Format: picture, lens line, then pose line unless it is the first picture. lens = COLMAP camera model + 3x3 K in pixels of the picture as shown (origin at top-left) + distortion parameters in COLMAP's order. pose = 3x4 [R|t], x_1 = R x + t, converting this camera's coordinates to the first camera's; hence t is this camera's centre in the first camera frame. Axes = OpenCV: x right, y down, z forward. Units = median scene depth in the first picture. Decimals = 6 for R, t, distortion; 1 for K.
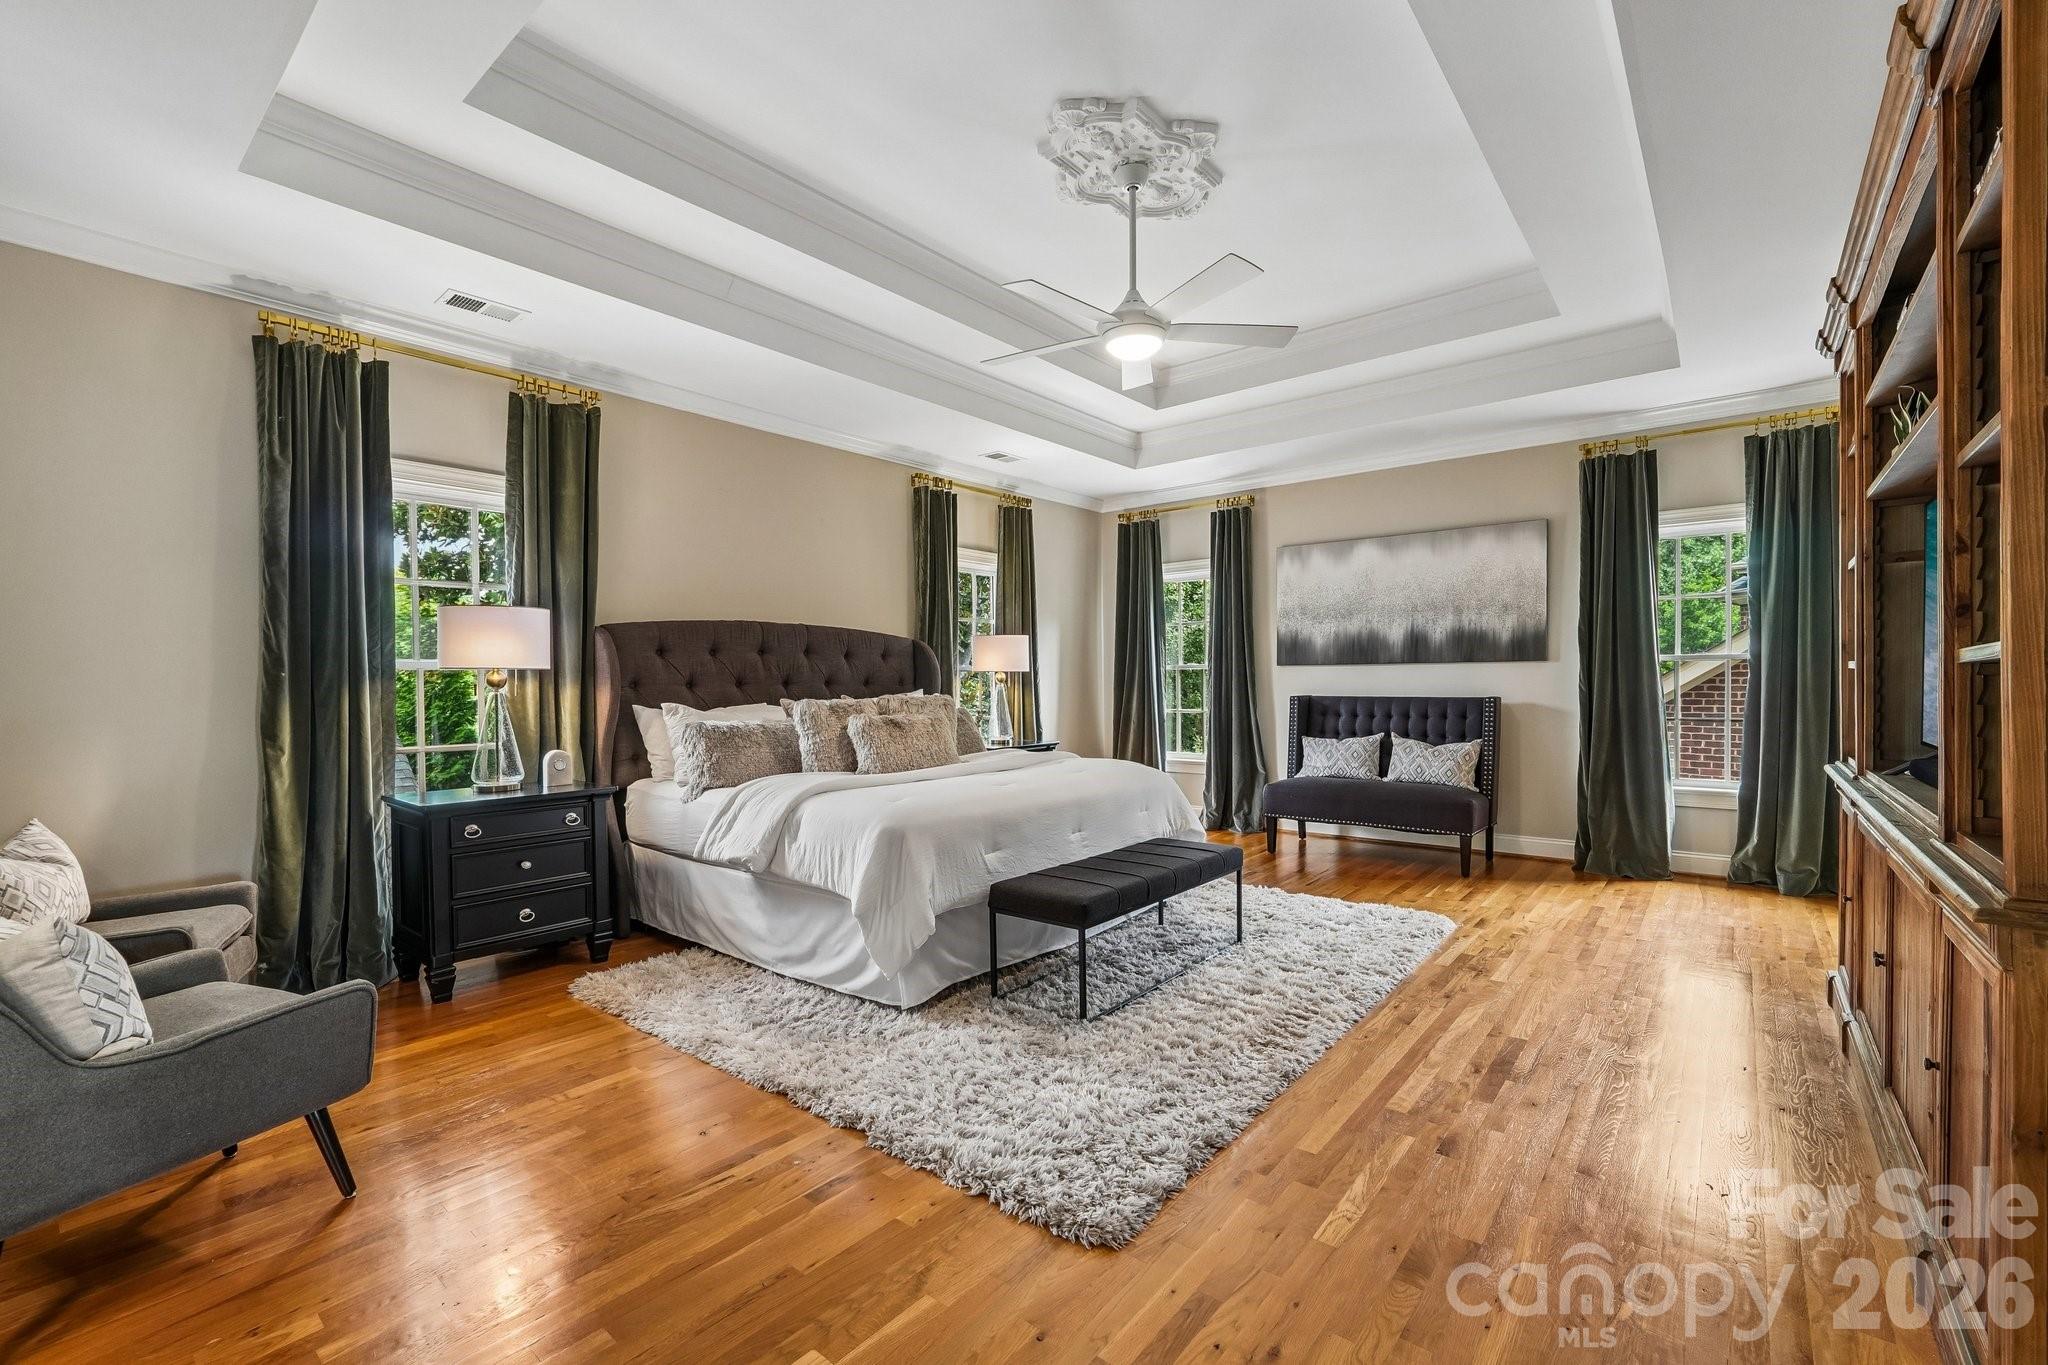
lens RADIAL K [[856.8, 0, 1033.0], [0, 856.8, 688.3], [0, 0, 1]] dist [-0.014577, 0.004275]
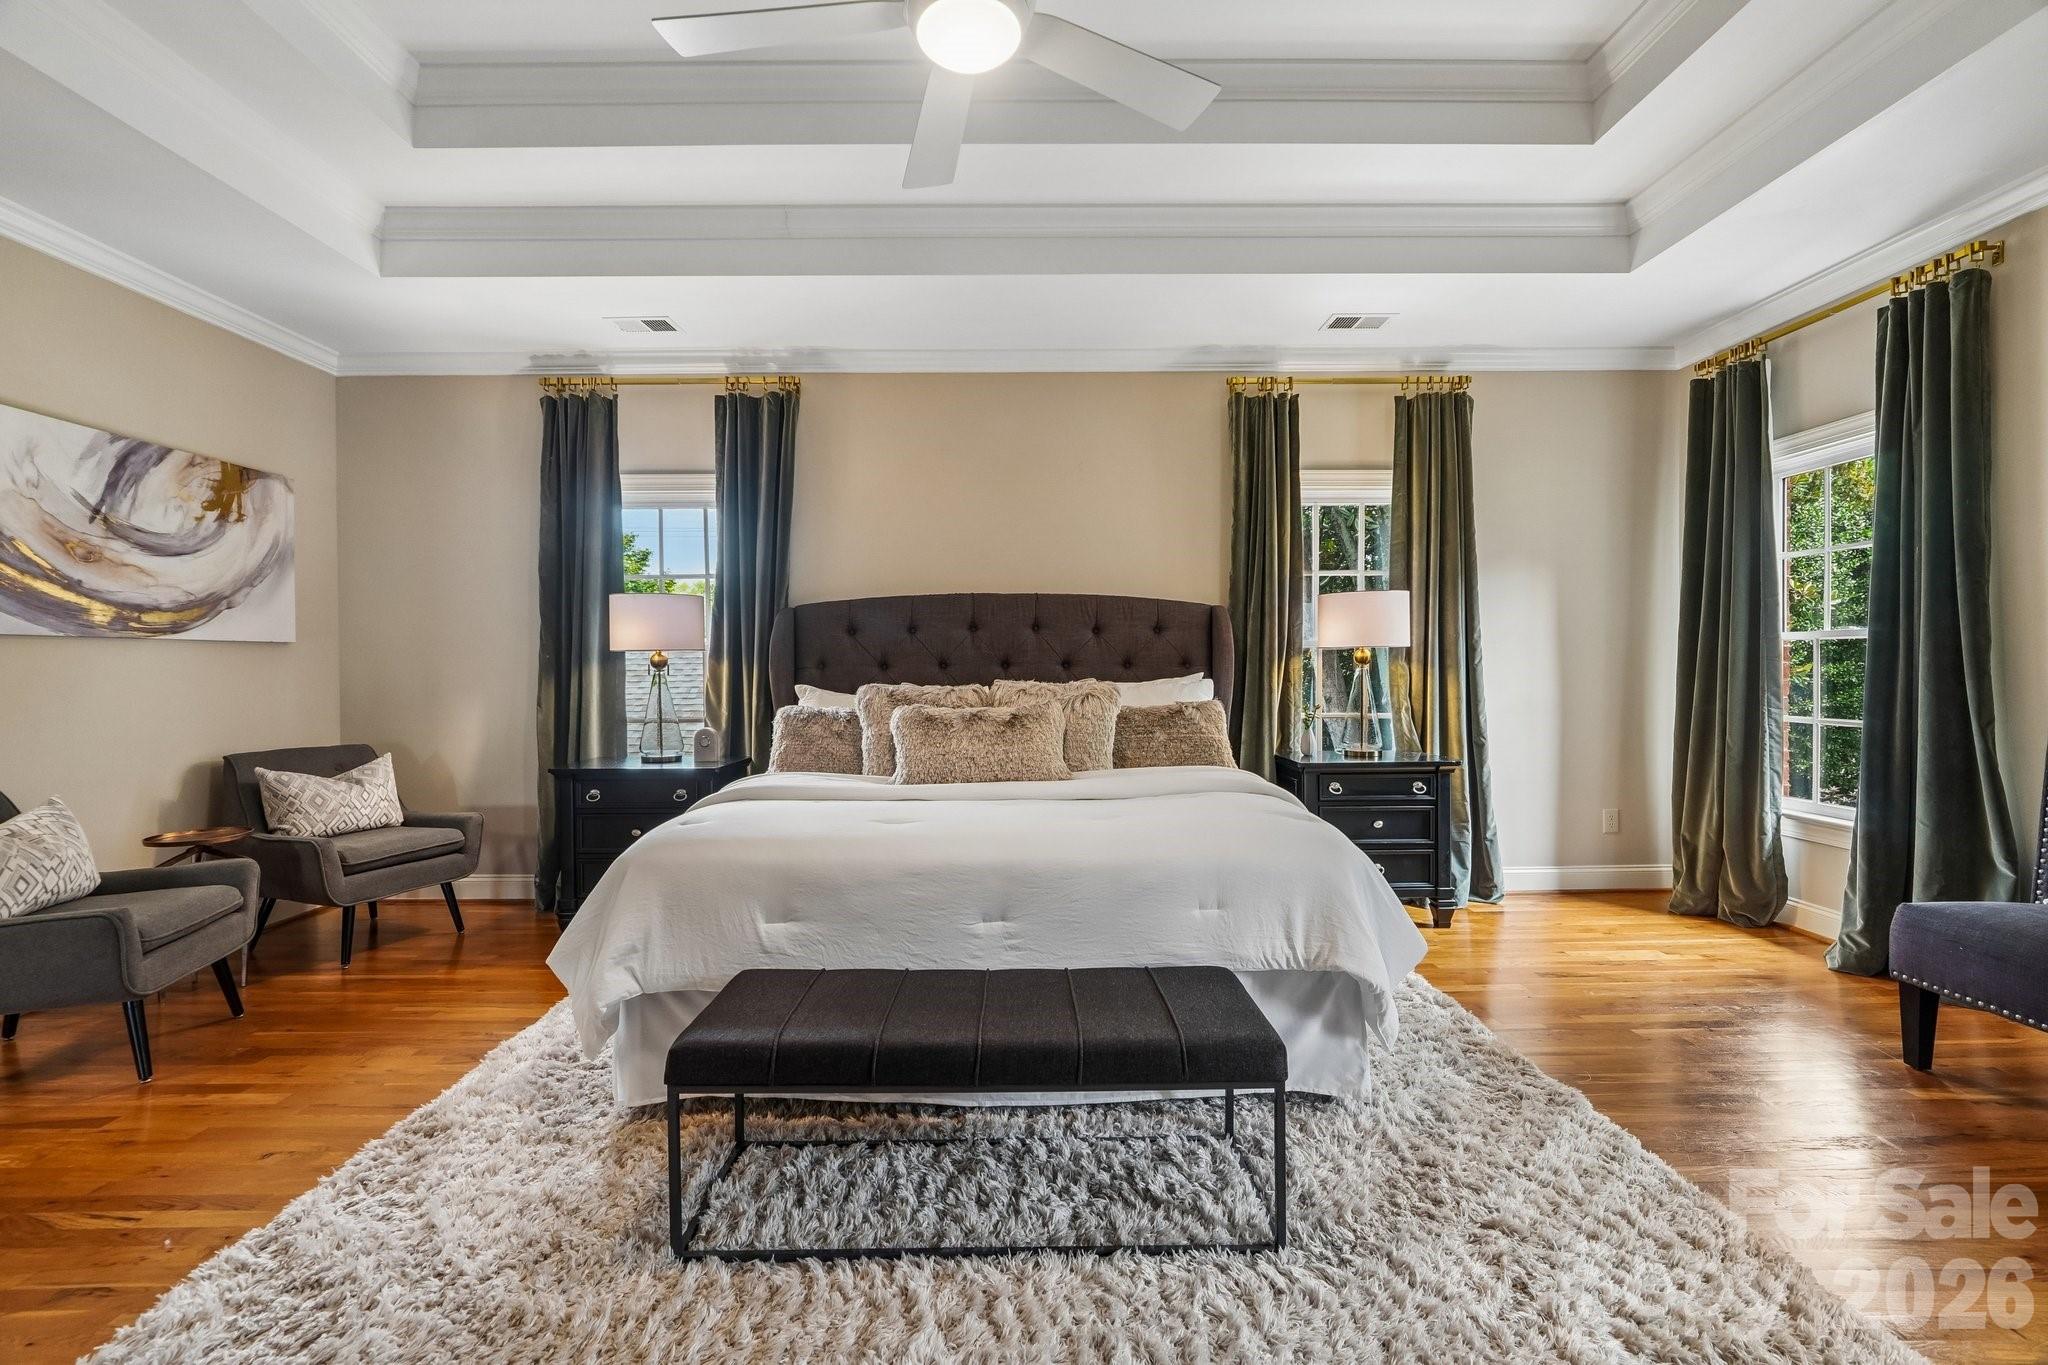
lens RADIAL K [[856.8, 0, 1021.9], [0, 856.8, 673.7], [0, 0, 1]] dist [-0.014577, 0.004275]
pose [[0.645770, 0.014084, -0.763402, 0.348034], [-0.006327, 0.999894, 0.013095, -0.006828], [0.763506, -0.003627, 0.645791, 0.431971]]
